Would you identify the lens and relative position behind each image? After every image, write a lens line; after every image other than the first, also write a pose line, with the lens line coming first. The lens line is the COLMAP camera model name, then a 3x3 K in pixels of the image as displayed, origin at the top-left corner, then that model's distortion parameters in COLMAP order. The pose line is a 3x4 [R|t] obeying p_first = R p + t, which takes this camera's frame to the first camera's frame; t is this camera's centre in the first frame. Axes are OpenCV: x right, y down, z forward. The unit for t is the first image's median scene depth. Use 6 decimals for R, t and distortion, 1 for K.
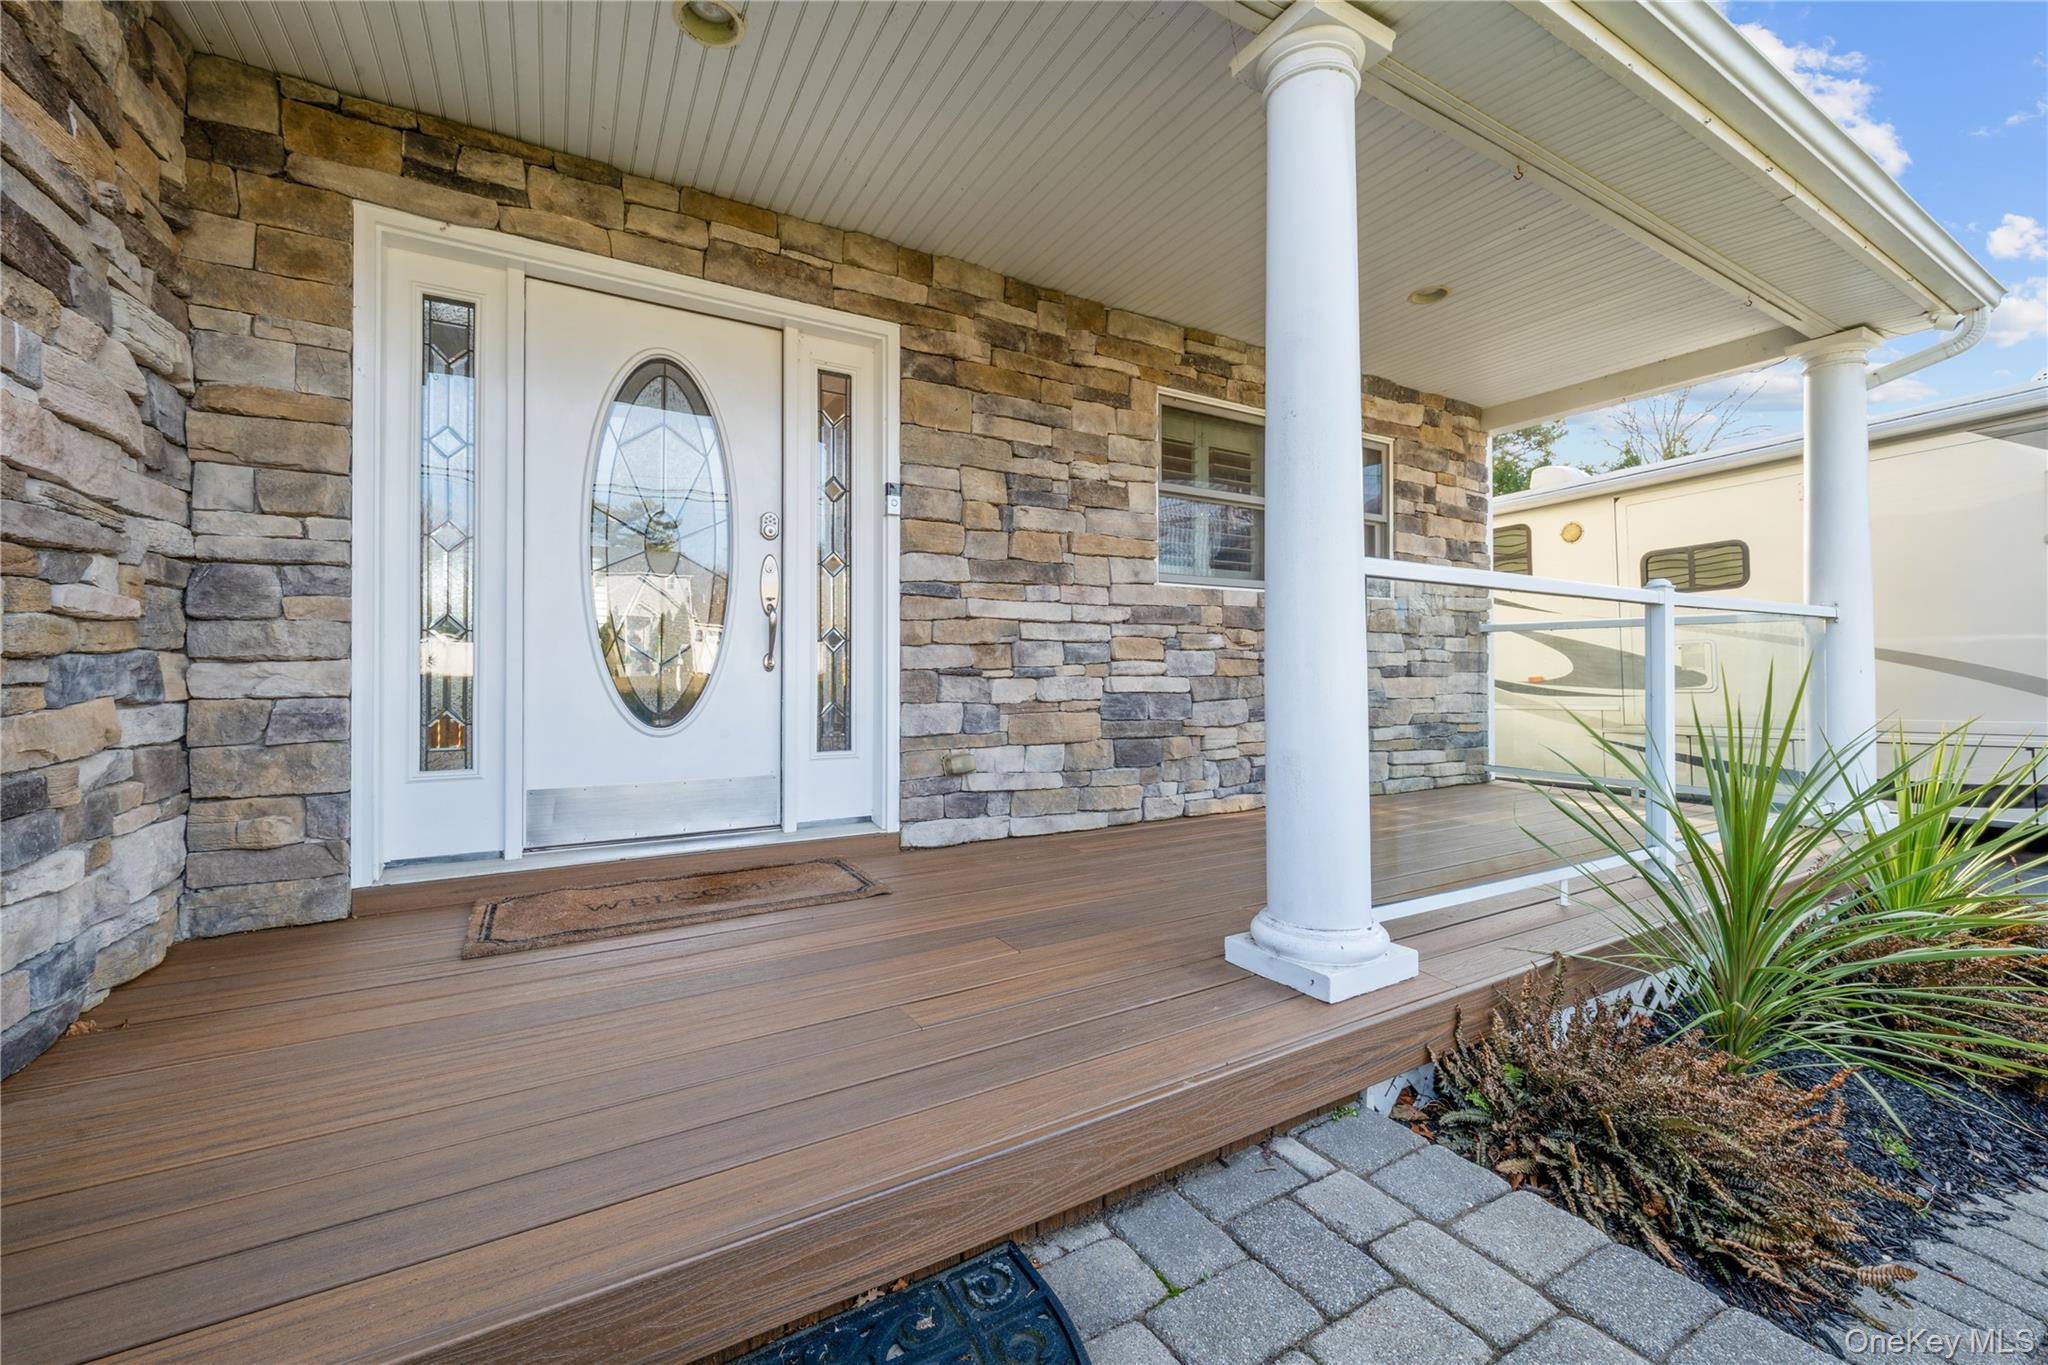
lens RADIAL K [[805.0, 0, 1024.0], [0, 805.0, 682.5], [0, 0, 1]] dist [-0.000604, -0.000045]
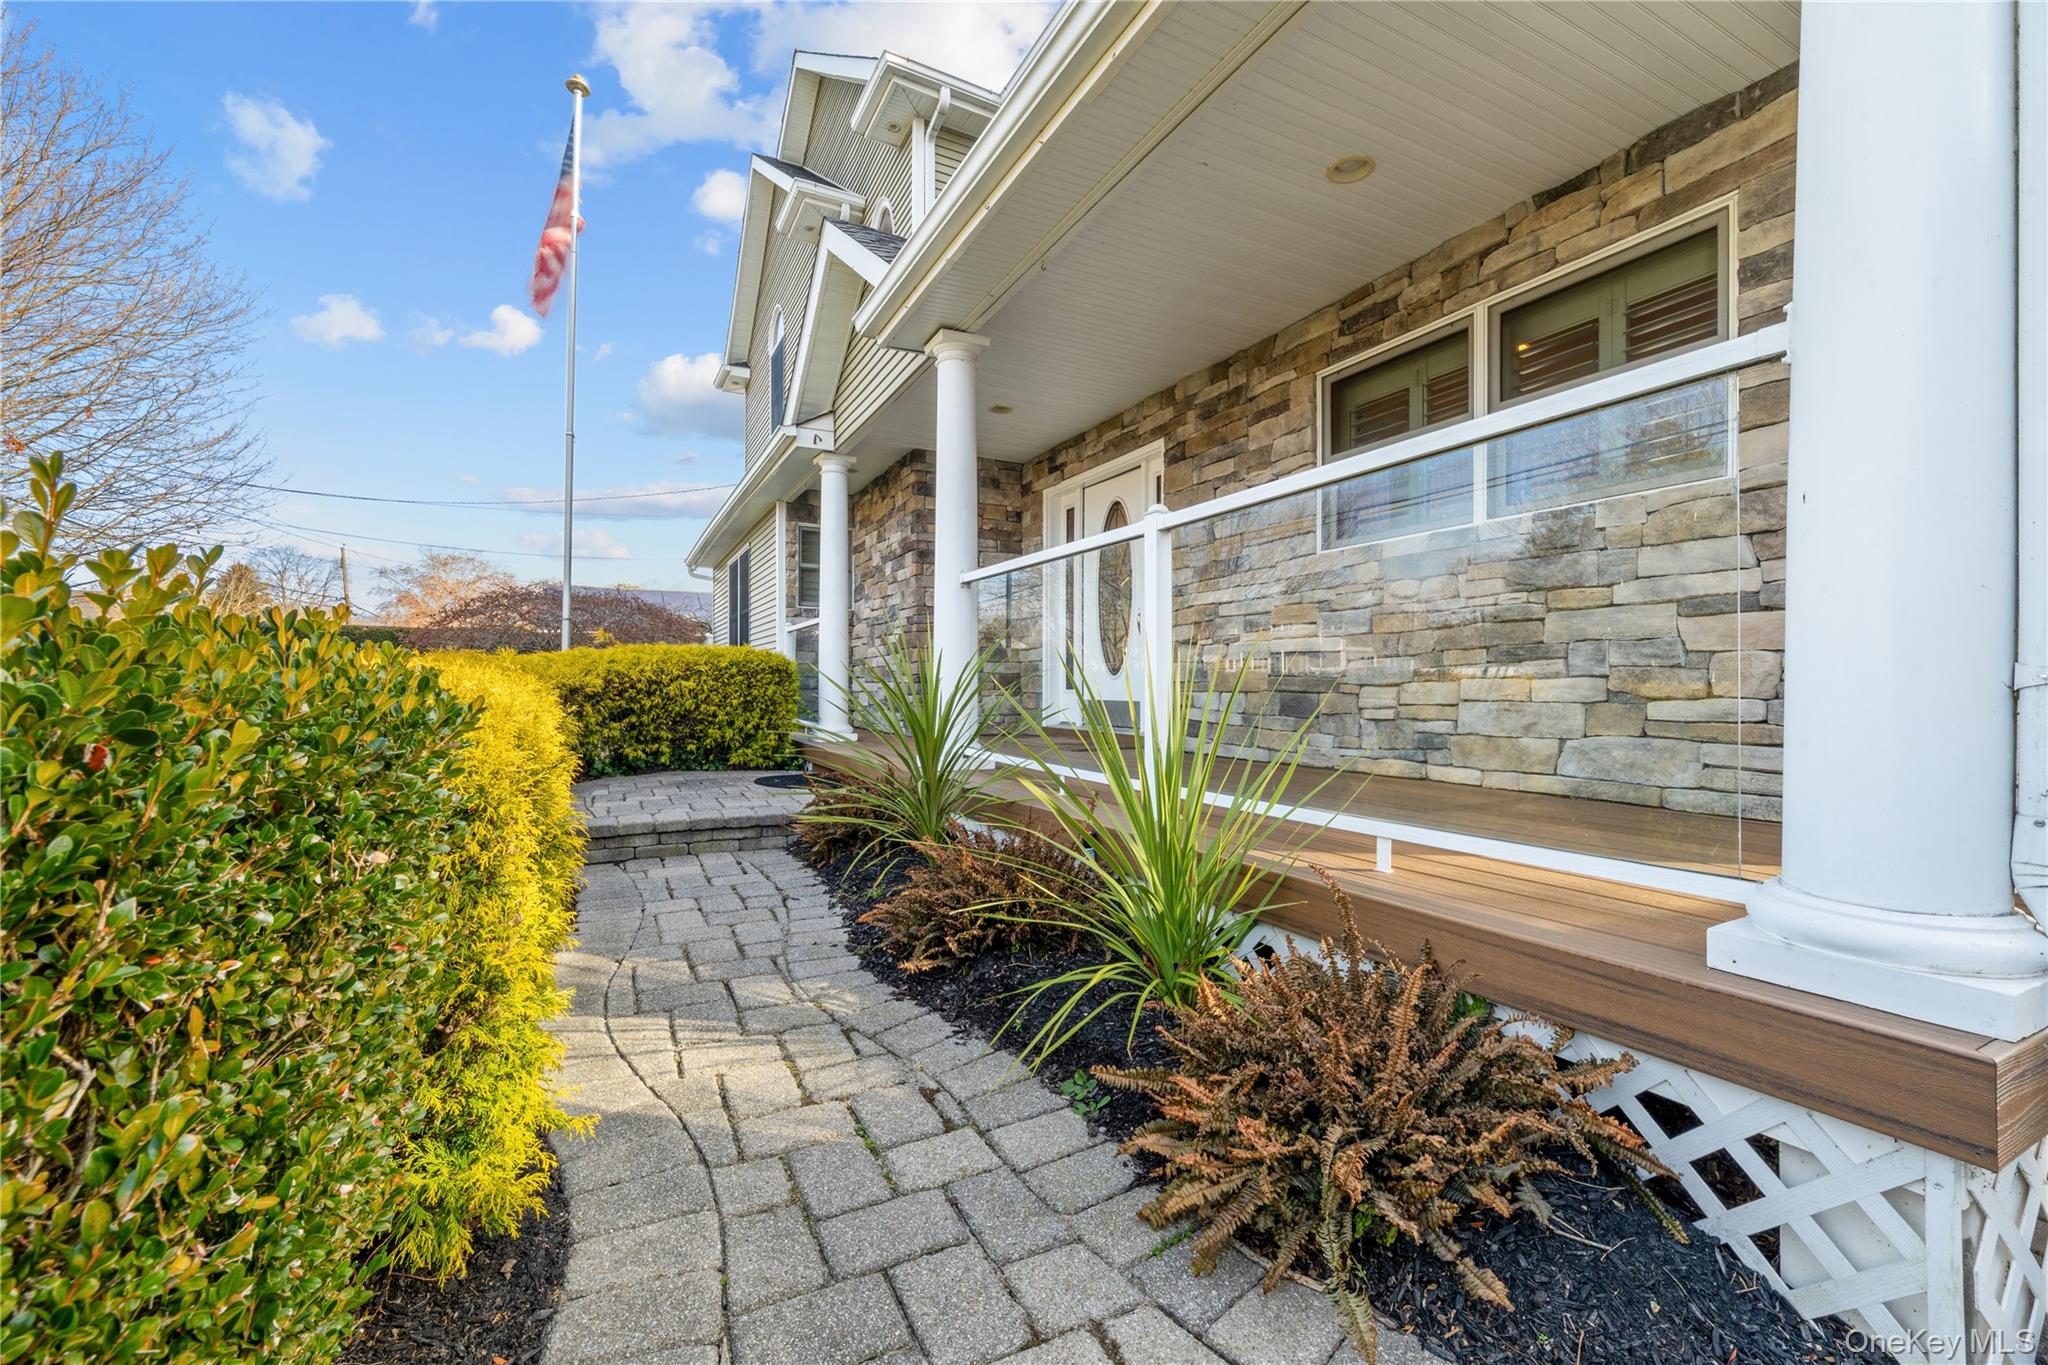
lens RADIAL K [[805.0, 0, 1024.0], [0, 805.0, 682.5], [0, 0, 1]] dist [-0.000604, -0.000045]
pose [[-0.040713, 0.002313, -0.999168, 1.405109], [-0.008420, 0.999961, 0.002658, 0.060293], [0.999135, 0.008521, -0.040692, 0.710795]]
